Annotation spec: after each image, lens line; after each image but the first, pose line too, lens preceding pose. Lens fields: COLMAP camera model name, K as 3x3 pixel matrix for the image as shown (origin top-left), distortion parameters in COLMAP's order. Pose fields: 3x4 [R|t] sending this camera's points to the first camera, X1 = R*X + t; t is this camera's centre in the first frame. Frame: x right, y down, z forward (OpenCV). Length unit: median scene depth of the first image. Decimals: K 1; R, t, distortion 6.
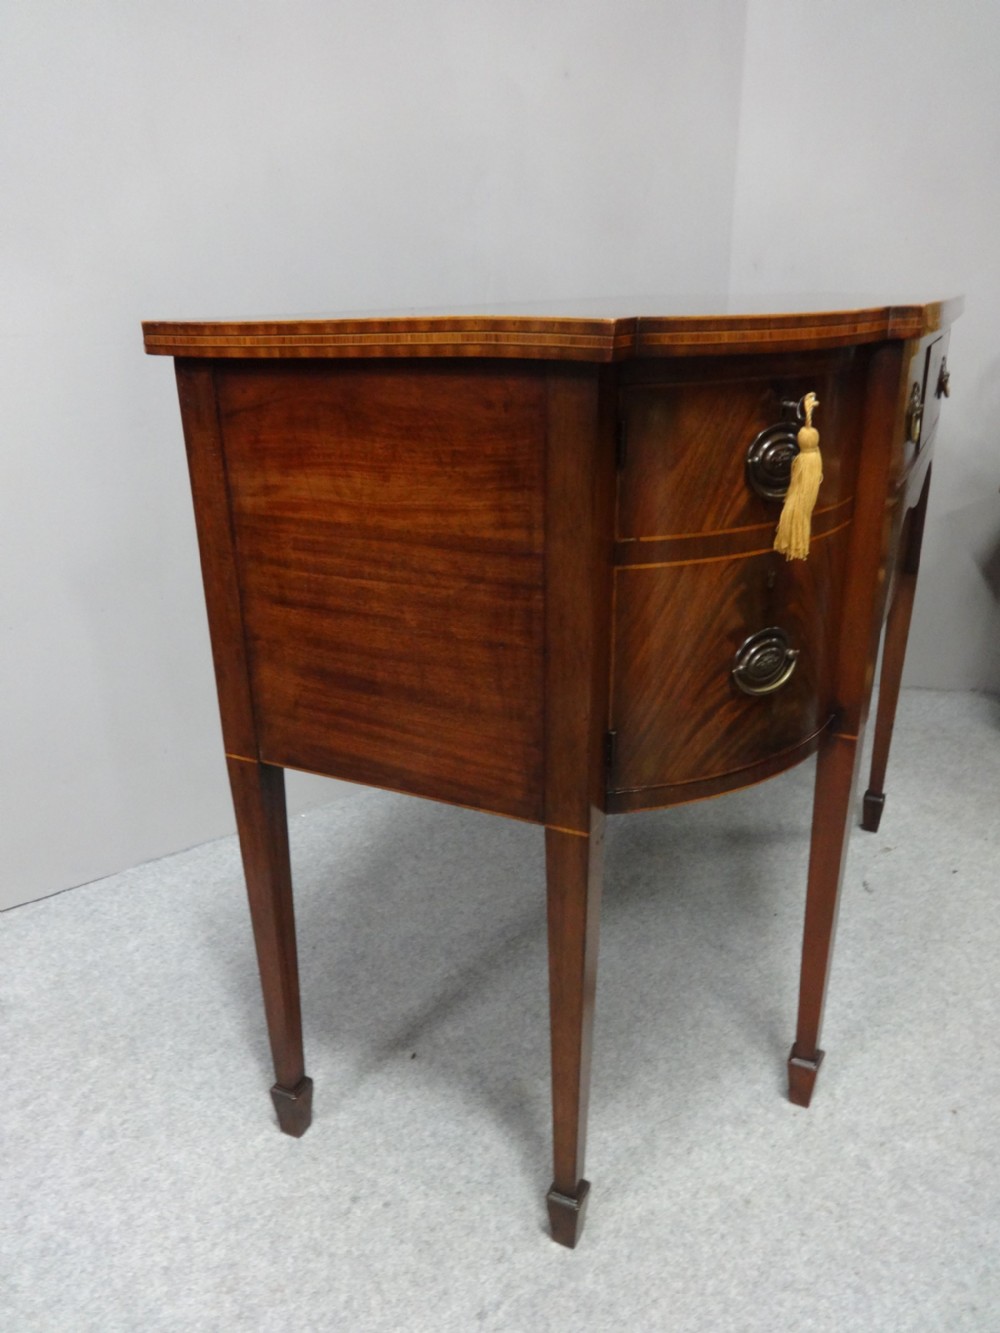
lens RADIAL K [[1017.3, 0, 510.1], [0, 1017.3, 607.0], [0, 0, 1]] dist [0.008913, -0.017092]
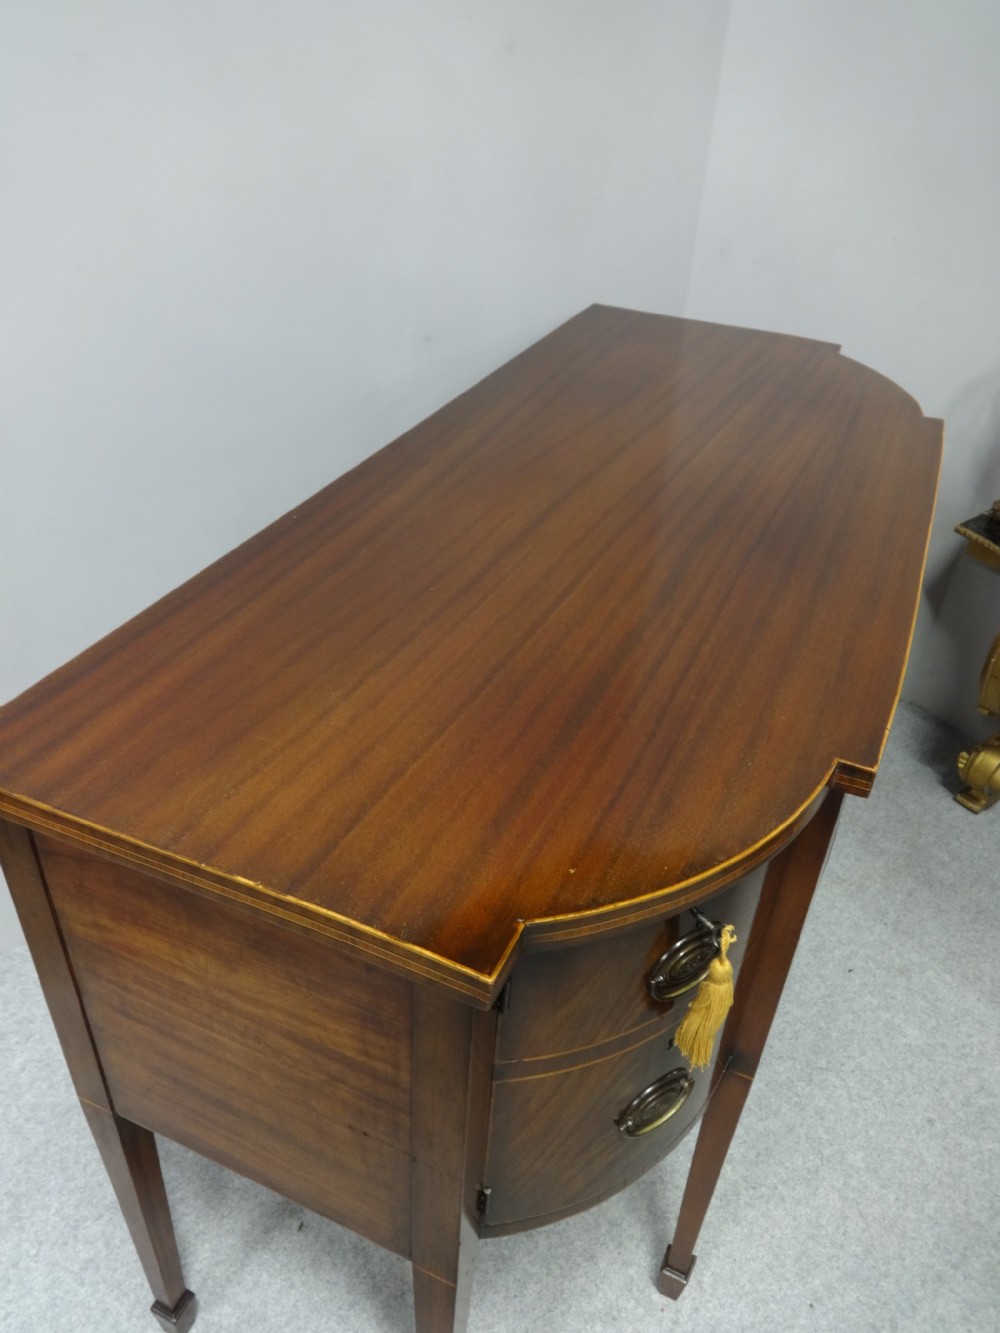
lens RADIAL K [[1027.4, 0, 521.6], [0, 1027.4, 617.4], [0, 0, 1]] dist [0.004016, -0.006421]
pose [[0.996949, 0.037283, 0.068571, 0.033332], [-0.052717, 0.969511, 0.239309, -0.424732], [-0.057558, -0.242194, 0.968519, 0.147237]]
